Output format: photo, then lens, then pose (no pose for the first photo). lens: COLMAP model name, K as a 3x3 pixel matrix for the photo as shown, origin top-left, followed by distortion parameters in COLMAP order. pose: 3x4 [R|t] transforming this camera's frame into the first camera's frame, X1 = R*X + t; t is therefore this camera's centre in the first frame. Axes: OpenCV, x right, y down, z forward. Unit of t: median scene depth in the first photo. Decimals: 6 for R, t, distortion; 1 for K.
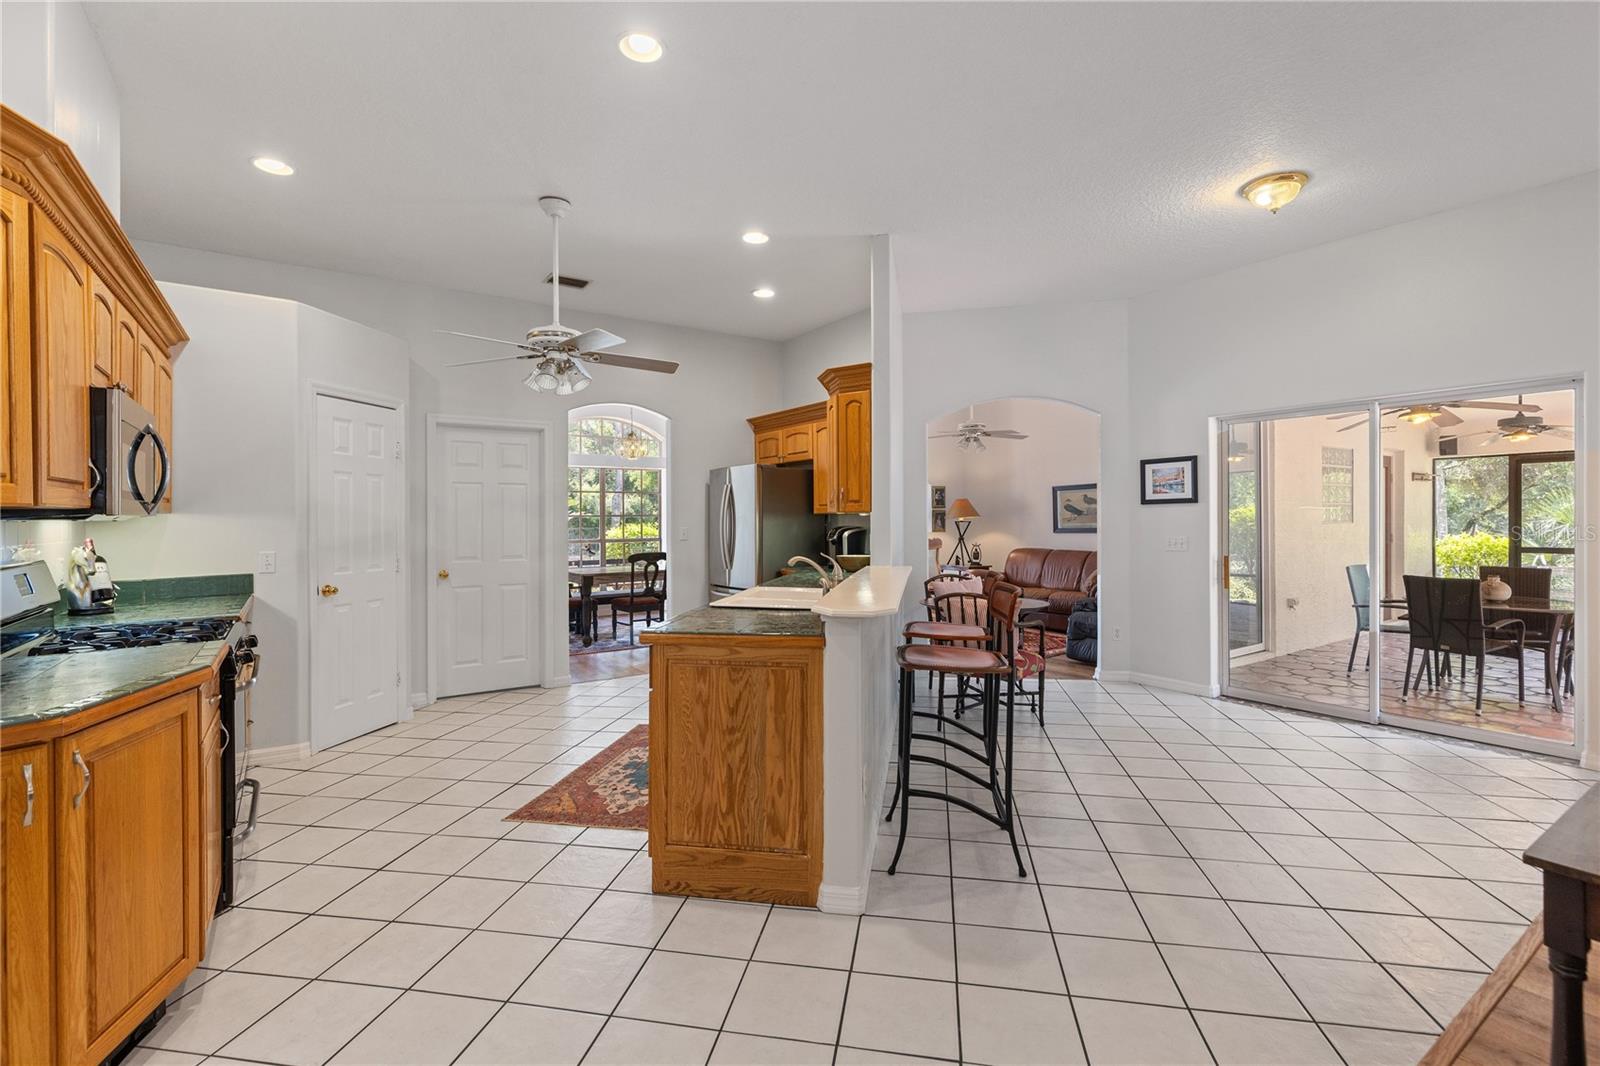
lens RADIAL K [[721.4, 0, 794.6], [0, 721.4, 523.4], [0, 0, 1]] dist [0.013087, -0.000773]
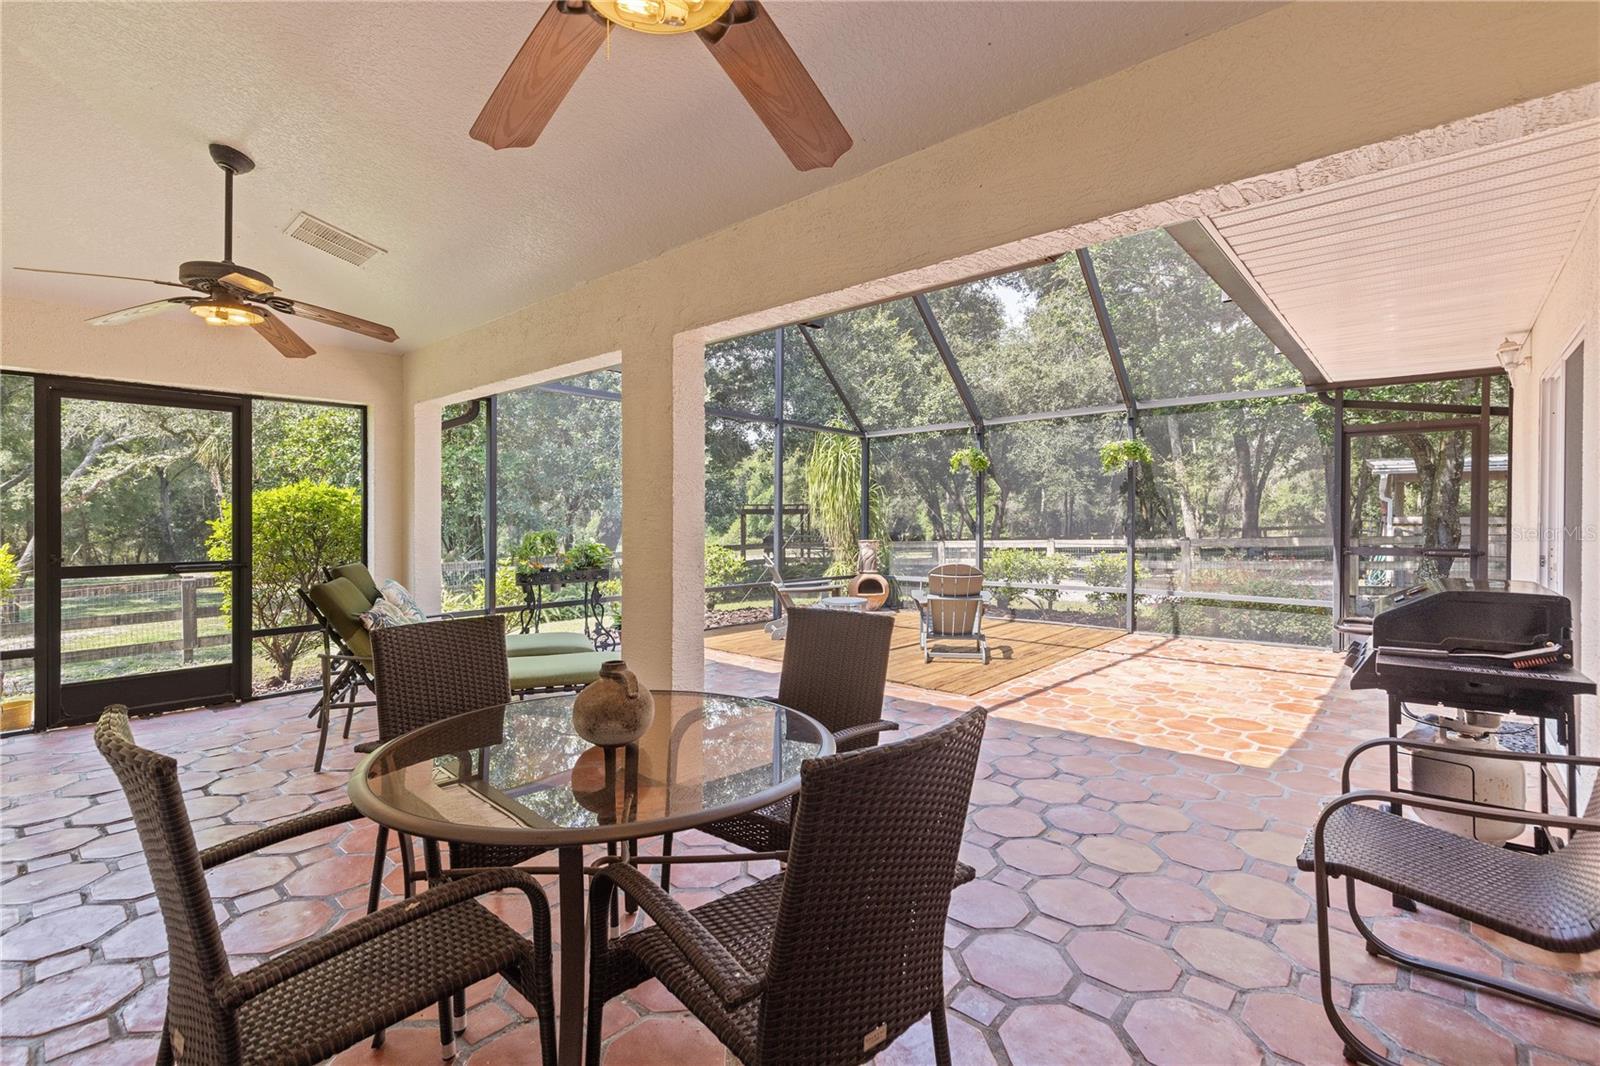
lens RADIAL K [[714.5, 0, 799.3], [0, 714.5, 516.5], [0, 0, 1]] dist [0.027445, -0.008038]
pose [[-0.247035, 0.009366, 0.968961, 0.648493], [0.011142, 0.999915, -0.006824, 0.011355], [-0.968942, 0.009110, -0.247118, 1.035644]]
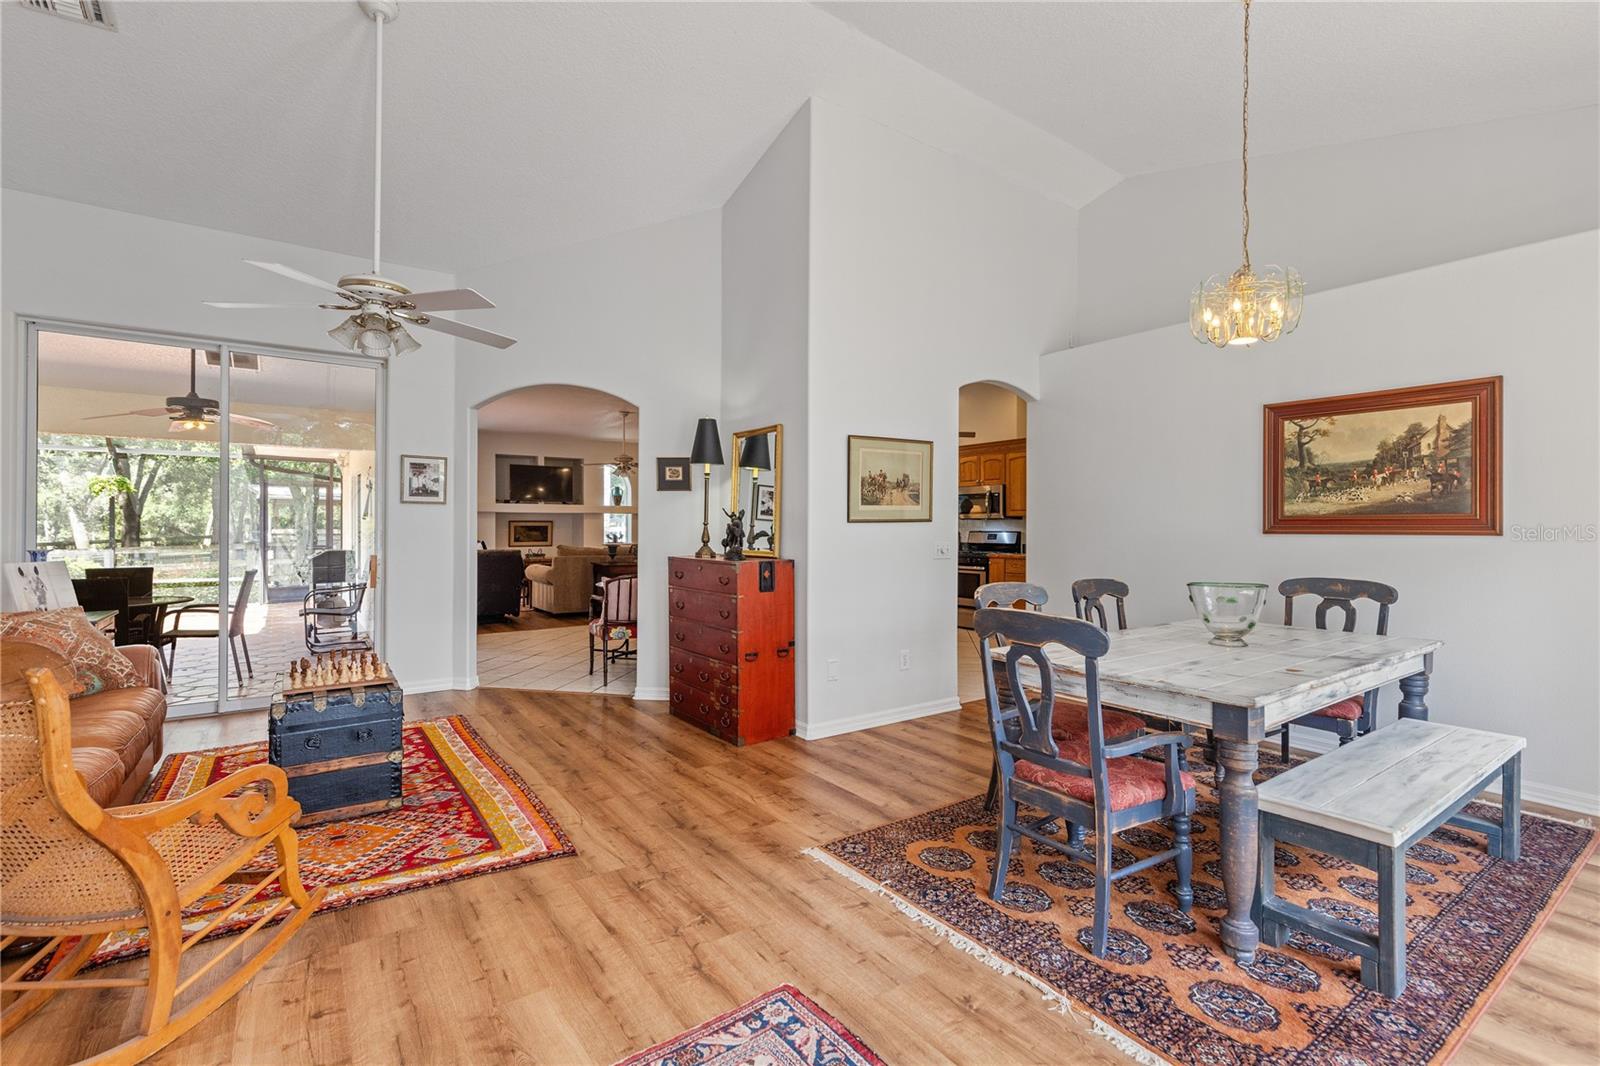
lens RADIAL K [[713.1, 0, 804.8], [0, 713.1, 526.1], [0, 0, 1]] dist [0.006059, -0.000505]
pose [[-0.999493, 0.006367, -0.031197, 0.013121], [0.006198, 0.999966, 0.005514, 0.001641], [0.031231, 0.005318, -0.999498, 2.097390]]
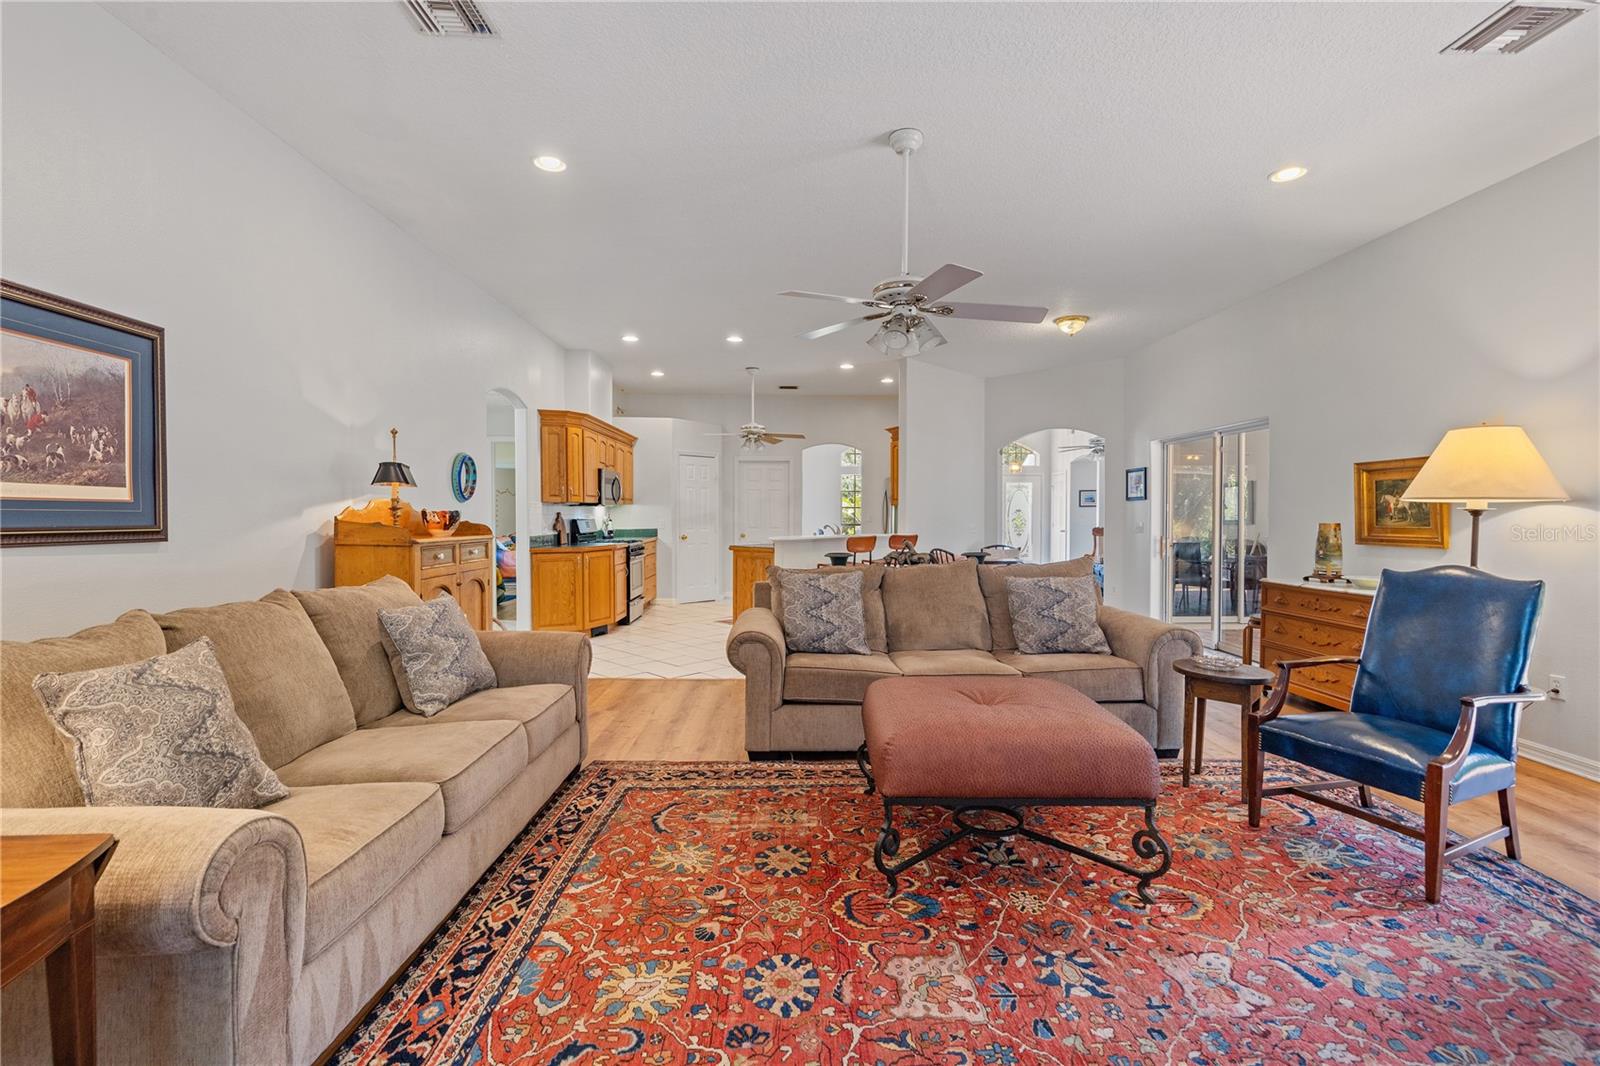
lens RADIAL K [[713.1, 0, 804.8], [0, 713.1, 526.1], [0, 0, 1]] dist [0.006059, -0.000505]
pose [[0.839135, 0.019760, -0.543564, 0.743781], [-0.012234, 0.999773, 0.017459, 0.008505], [0.543786, -0.008000, 0.839186, -0.578602]]
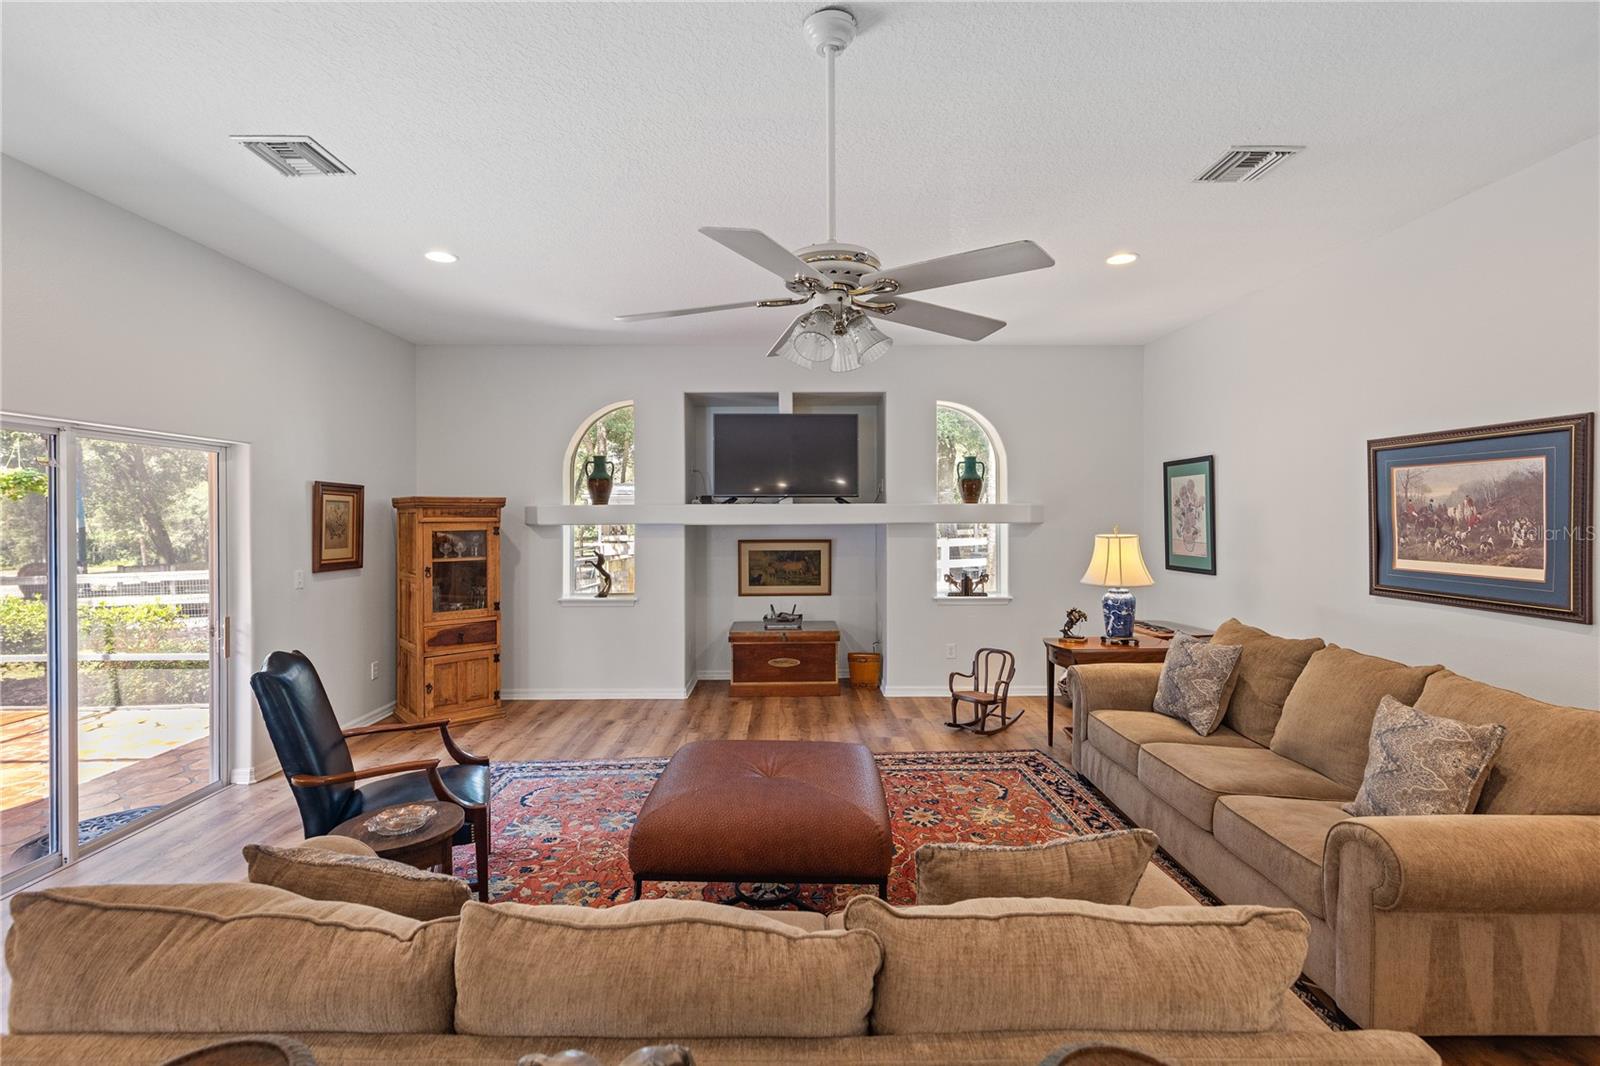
lens RADIAL K [[721.4, 0, 794.6], [0, 721.4, 523.4], [0, 0, 1]] dist [0.013087, -0.000773]
pose [[-0.836572, 0.005663, 0.547828, 0.268022], [0.012815, 0.999875, 0.009233, -0.051125], [-0.547708, 0.014745, -0.836540, 0.354609]]
